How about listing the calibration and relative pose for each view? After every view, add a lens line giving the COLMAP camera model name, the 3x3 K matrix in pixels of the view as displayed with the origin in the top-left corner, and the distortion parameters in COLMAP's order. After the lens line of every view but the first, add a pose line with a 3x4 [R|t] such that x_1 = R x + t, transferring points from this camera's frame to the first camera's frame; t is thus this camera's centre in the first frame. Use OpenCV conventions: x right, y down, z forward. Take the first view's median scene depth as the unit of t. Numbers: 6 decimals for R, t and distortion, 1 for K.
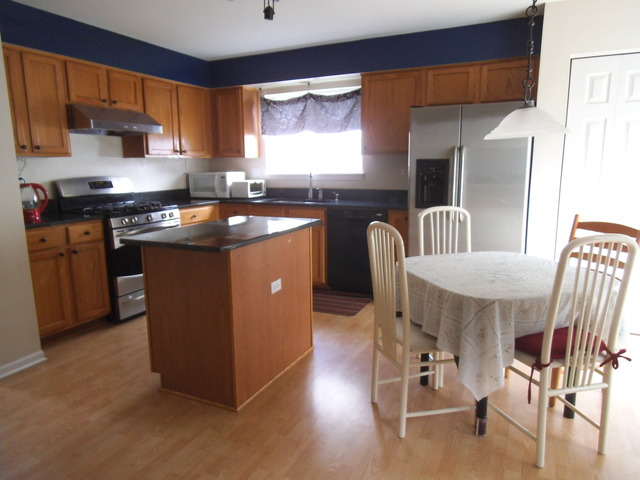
lens RADIAL K [[445.0, 0, 320.0], [0, 445.0, 240.0], [0, 0, 1]] dist [-0.004274, 0.006772]
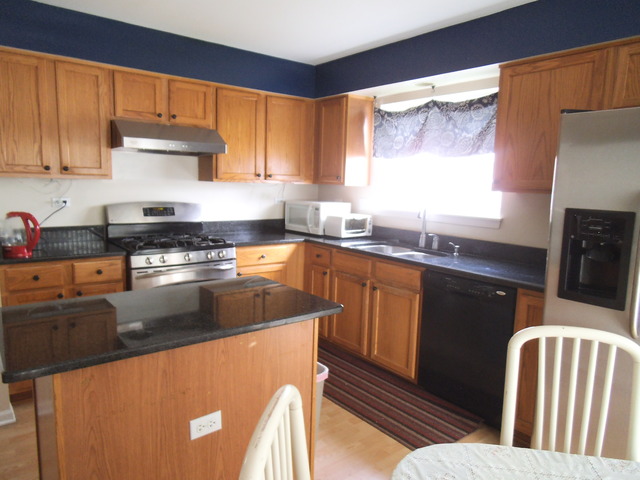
lens RADIAL K [[445.0, 0, 320.0], [0, 445.0, 240.0], [0, 0, 1]] dist [-0.004274, 0.006772]
pose [[0.895037, 0.098901, -0.434888, 0.146799], [-0.115478, 0.993240, -0.011784, -0.081289], [0.430783, 0.060767, 0.900407, 0.304832]]
